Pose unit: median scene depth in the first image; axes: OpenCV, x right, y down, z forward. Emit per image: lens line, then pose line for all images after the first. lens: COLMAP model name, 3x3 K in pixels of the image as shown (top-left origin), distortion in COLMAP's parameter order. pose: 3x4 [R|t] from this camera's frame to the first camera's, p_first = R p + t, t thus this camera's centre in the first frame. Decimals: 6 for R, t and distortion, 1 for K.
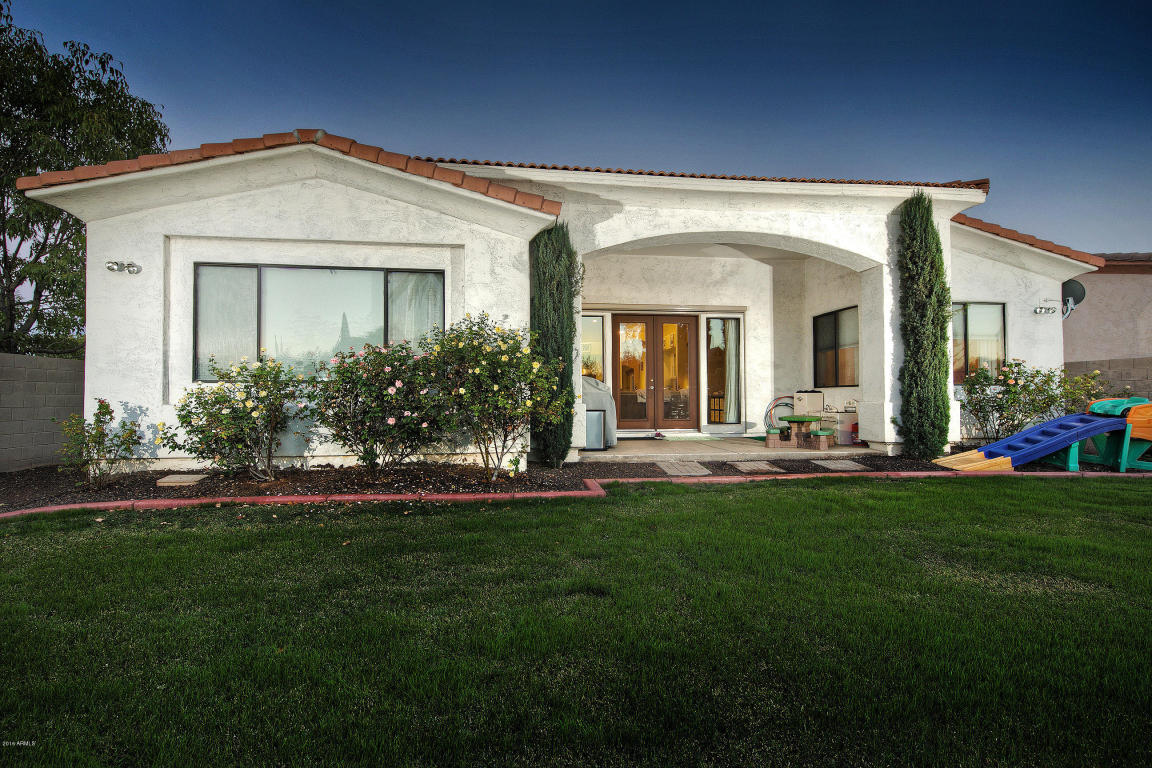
lens RADIAL K [[531.8, 0, 578.4], [0, 531.8, 388.2], [0, 0, 1]] dist [0.009090, -0.000099]
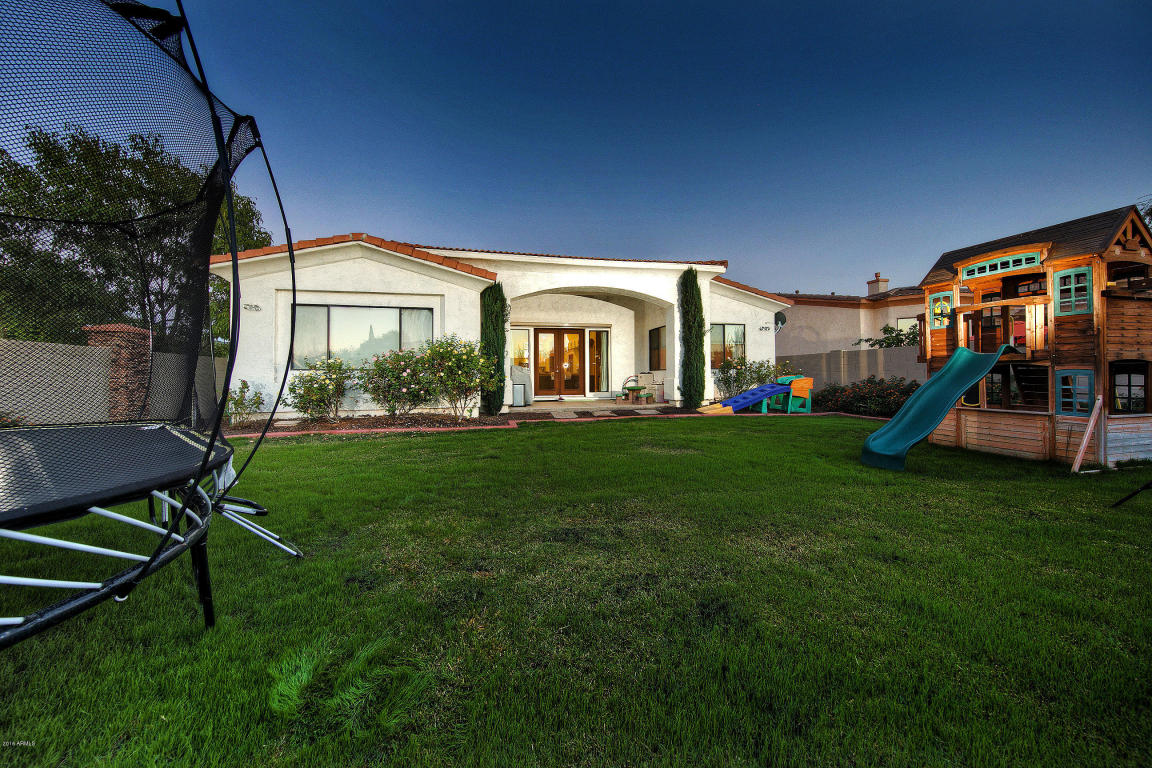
lens RADIAL K [[374.7, 0, 560.2], [0, 374.7, 364.1], [0, 0, 1]] dist [0.001261, 0.000035]
pose [[0.997410, -0.004455, 0.071781, 0.091488], [0.005715, 0.999833, -0.017354, -0.004398], [-0.071692, 0.017719, 0.997269, -0.316220]]
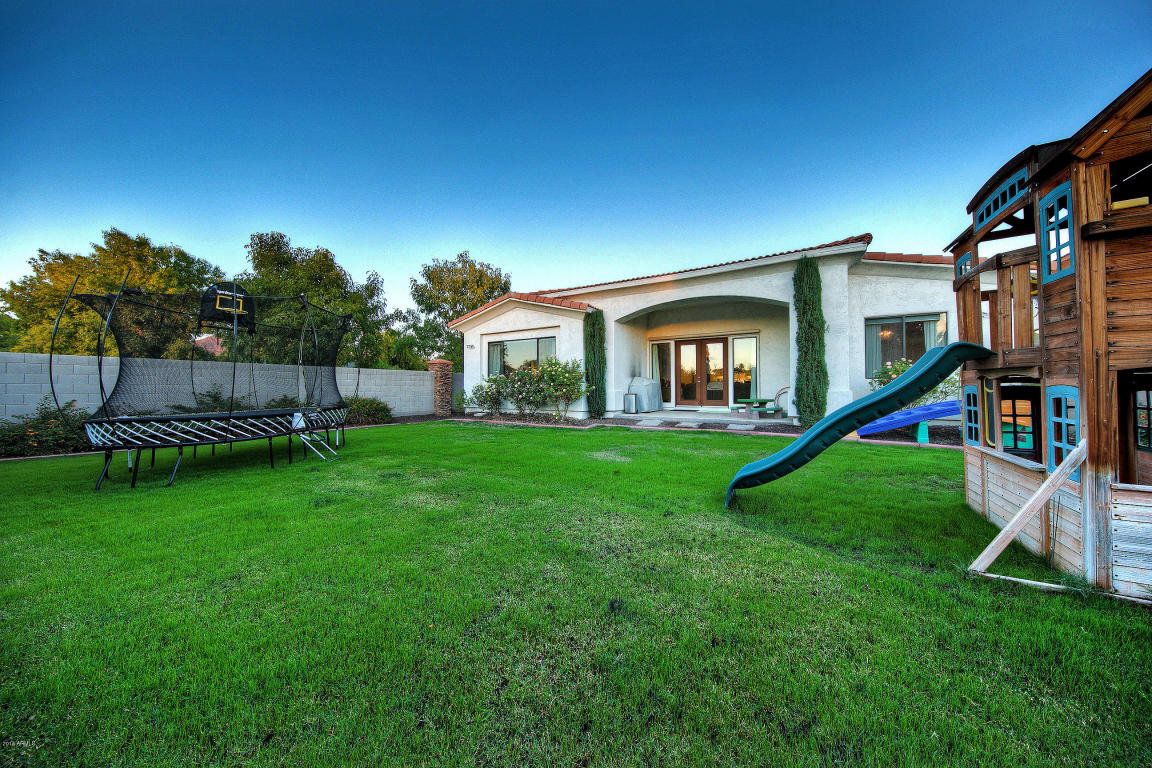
lens RADIAL K [[357.3, 0, 573.4], [0, 357.3, 377.7], [0, 0, 1]] dist [0.000151, -0.000003]
pose [[0.783593, -0.016403, -0.621057, 0.825960], [0.012190, 0.999865, -0.011027, -0.010061], [0.621154, 0.001071, 0.783687, -0.248638]]
